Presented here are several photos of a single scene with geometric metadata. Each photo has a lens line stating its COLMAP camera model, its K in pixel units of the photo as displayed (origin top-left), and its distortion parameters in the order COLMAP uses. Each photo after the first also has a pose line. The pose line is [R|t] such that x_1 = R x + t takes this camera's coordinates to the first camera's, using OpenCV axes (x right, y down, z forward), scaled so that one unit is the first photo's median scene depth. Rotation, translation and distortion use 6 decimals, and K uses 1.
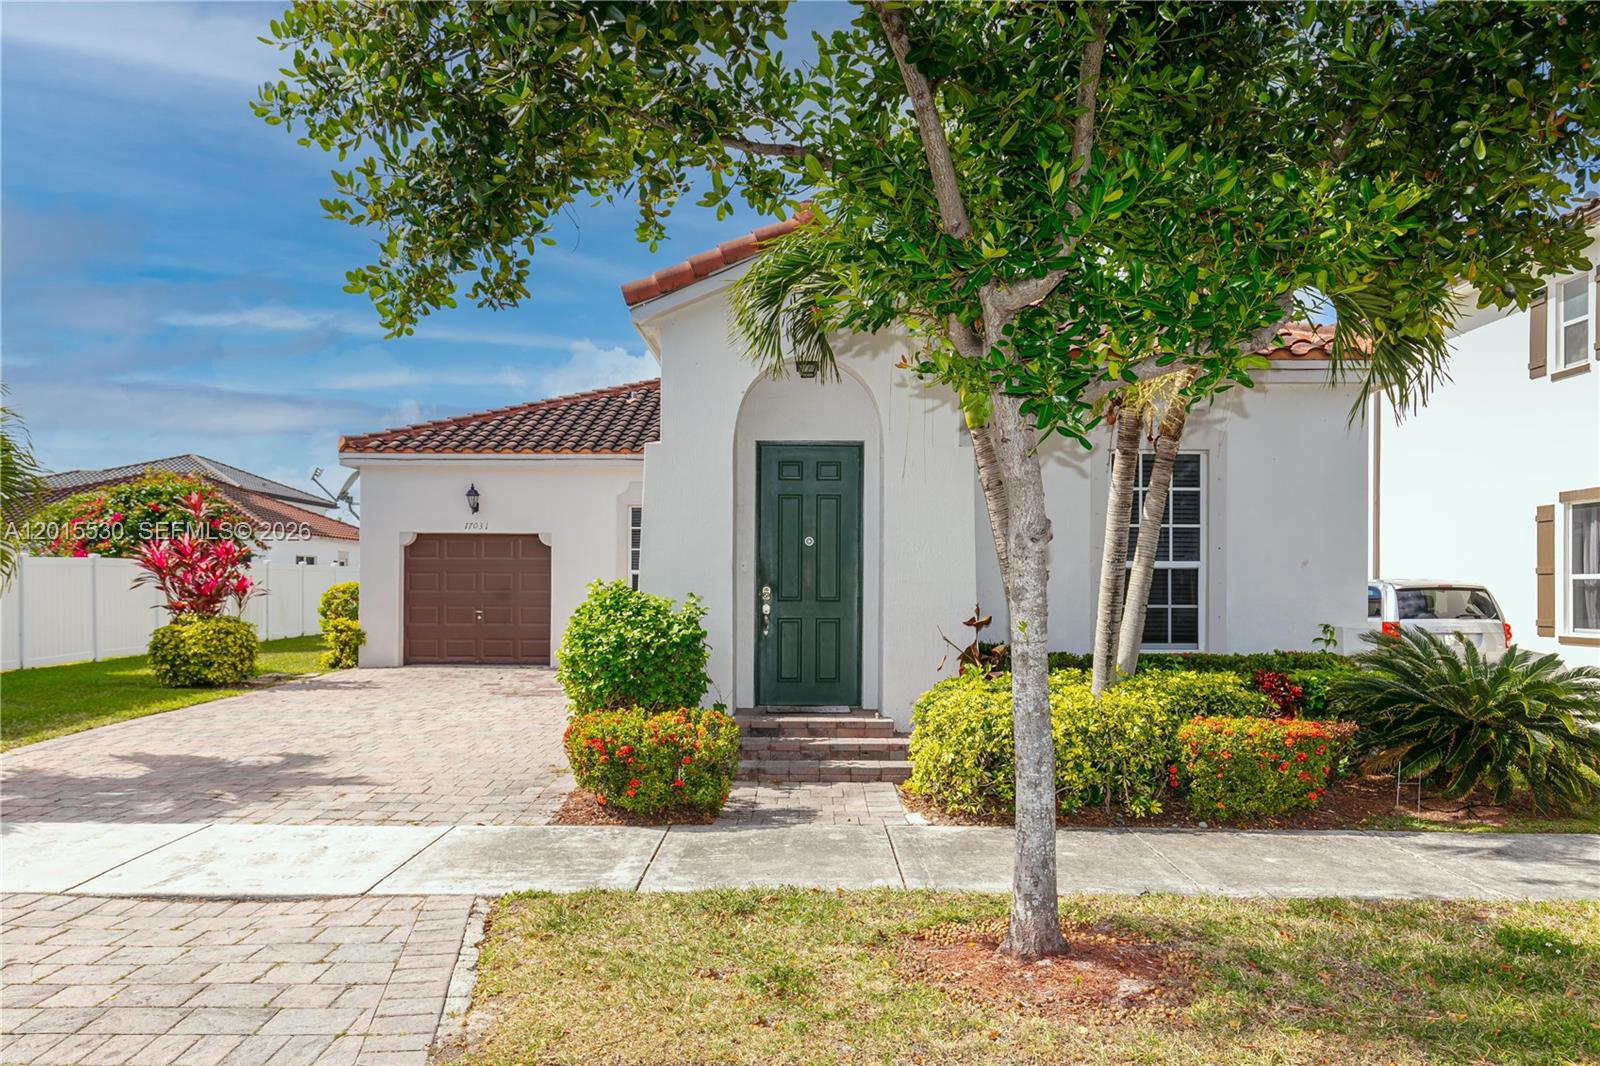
lens RADIAL K [[1114.5, 0, 800.0], [0, 1114.5, 533.0], [0, 0, 1]] dist [0.006137, 0.002356]
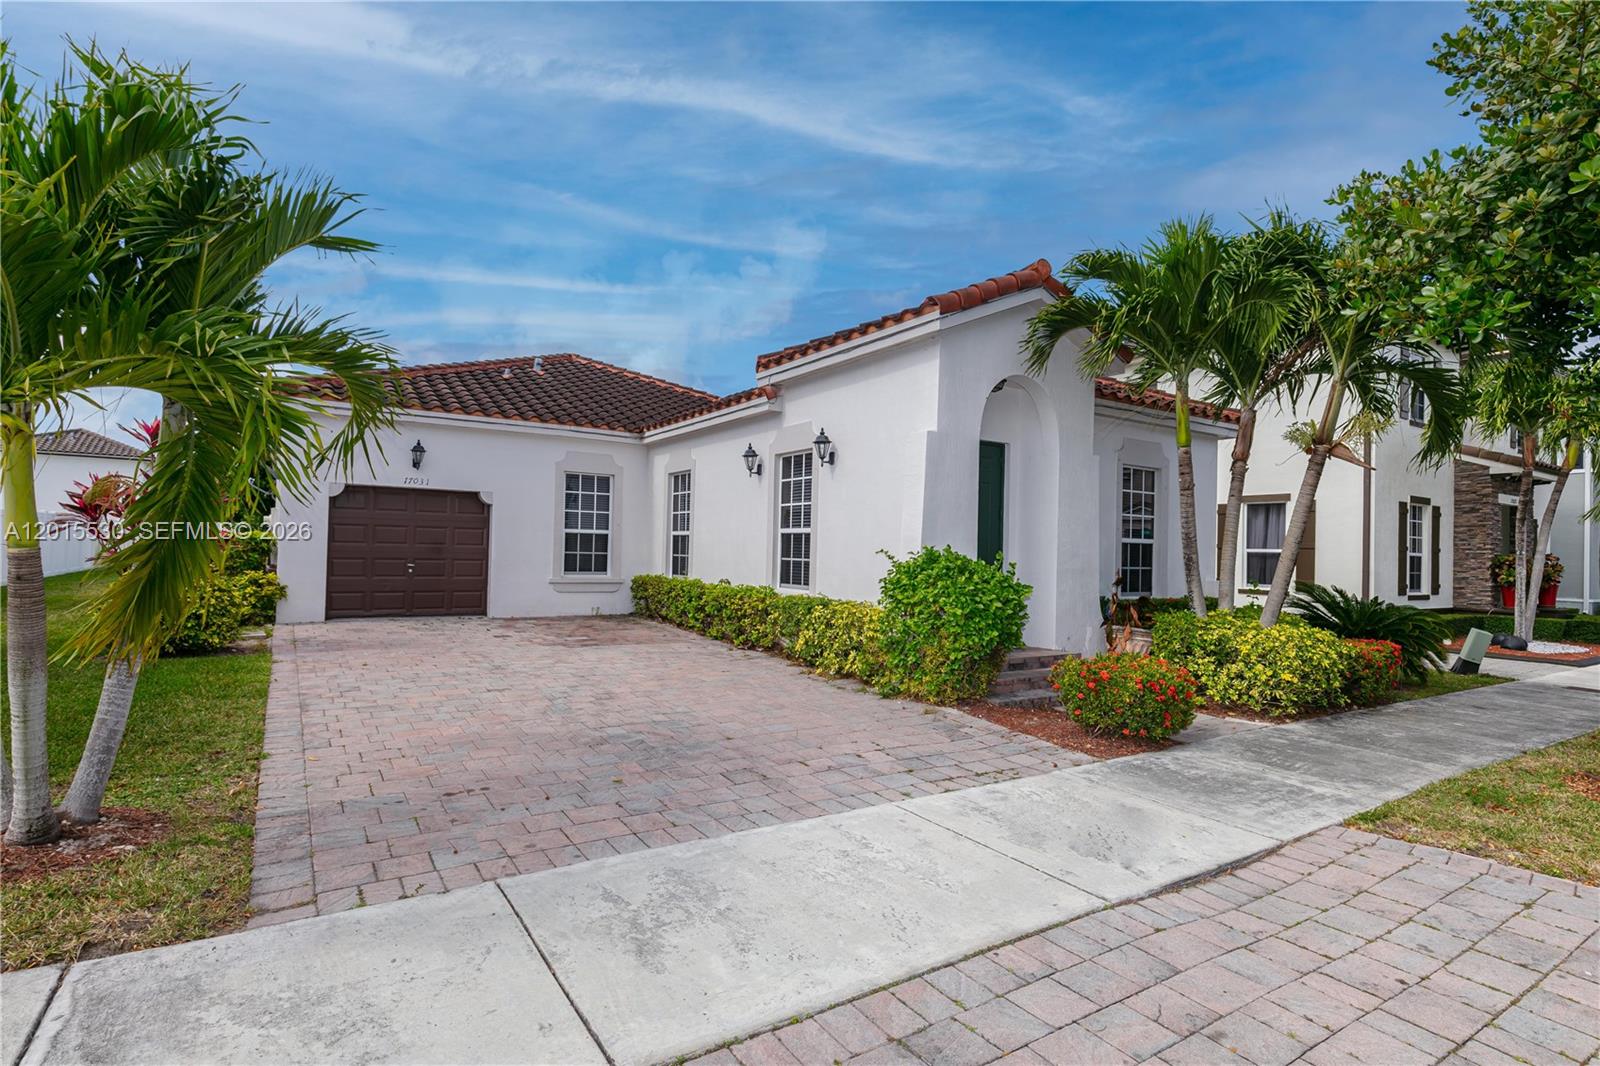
lens RADIAL K [[787.9, 0, 802.9], [0, 787.9, 538.7], [0, 0, 1]] dist [0.000100, -0.000413]
pose [[0.839392, 0.022393, 0.543065, -0.388205], [-0.046352, 0.998460, 0.030474, 0.007957], [-0.541547, -0.050751, 0.839137, 0.199397]]
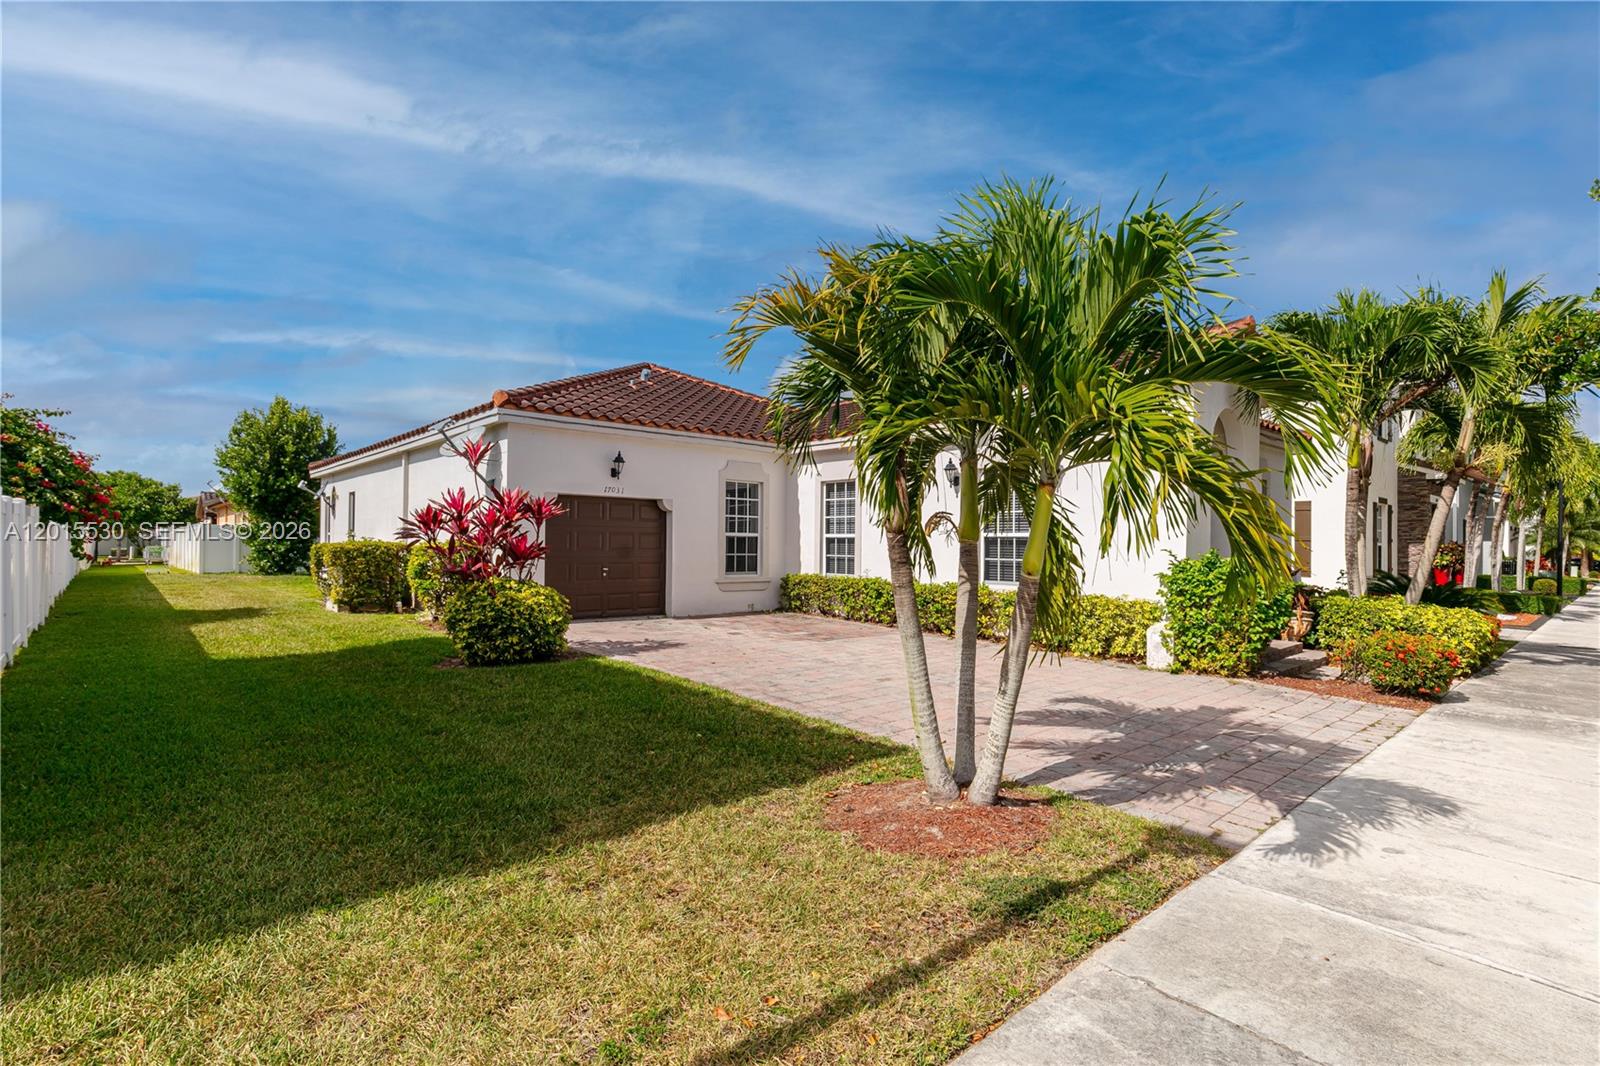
lens RADIAL K [[757.0, 0, 796.0], [0, 757.0, 539.2], [0, 0, 1]] dist [0.000808, -0.000828]
pose [[0.748725, 0.006186, 0.662852, -0.653665], [-0.039187, 0.998621, 0.034944, 0.008418], [-0.661721, -0.052139, 0.747935, 0.331470]]
